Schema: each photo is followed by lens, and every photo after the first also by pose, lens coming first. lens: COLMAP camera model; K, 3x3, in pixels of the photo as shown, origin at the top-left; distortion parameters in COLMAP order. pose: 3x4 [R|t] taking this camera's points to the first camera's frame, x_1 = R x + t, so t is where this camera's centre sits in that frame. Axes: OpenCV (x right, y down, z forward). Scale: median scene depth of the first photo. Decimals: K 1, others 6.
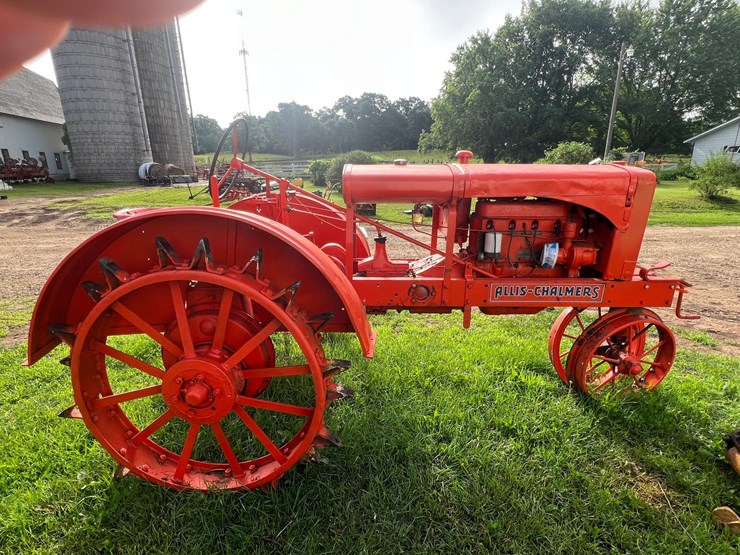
lens RADIAL K [[378.9, 0, 370.0], [0, 378.9, 277.5], [0, 0, 1]] dist [-0.003857, 0.000754]
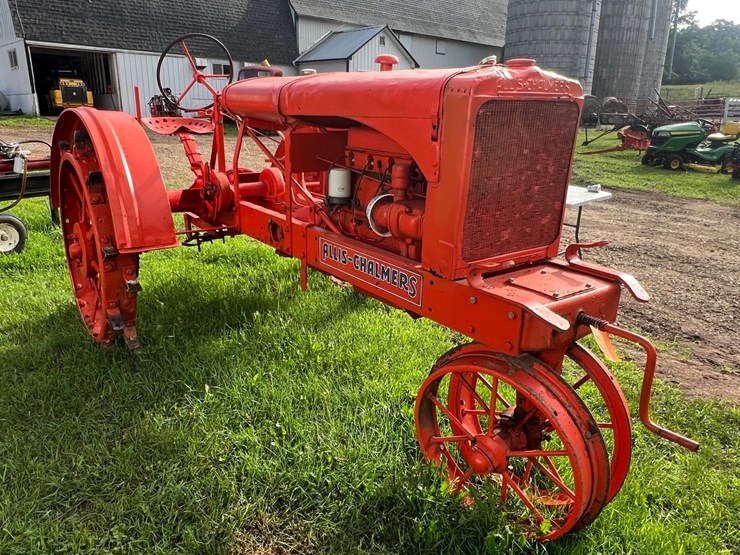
lens RADIAL K [[567.5, 0, 370.0], [0, 567.5, 277.5], [0, 0, 1]] dist [-0.002093, 0.001557]
pose [[0.603914, 0.249870, -0.756870, 0.074546], [-0.238988, 0.962666, 0.127120, -0.004310], [0.760377, 0.104113, 0.641083, 0.023094]]
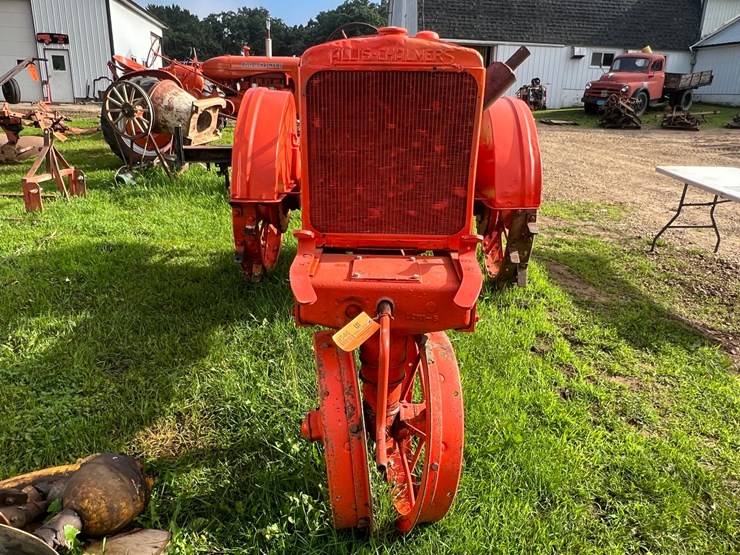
lens RADIAL K [[567.5, 0, 370.0], [0, 567.5, 277.5], [0, 0, 1]] dist [-0.002093, 0.001557]
pose [[-0.009177, 0.324454, -0.945857, 0.090544], [-0.293932, 0.903234, 0.312685, -0.014549], [0.955782, 0.280887, 0.087078, 0.061547]]
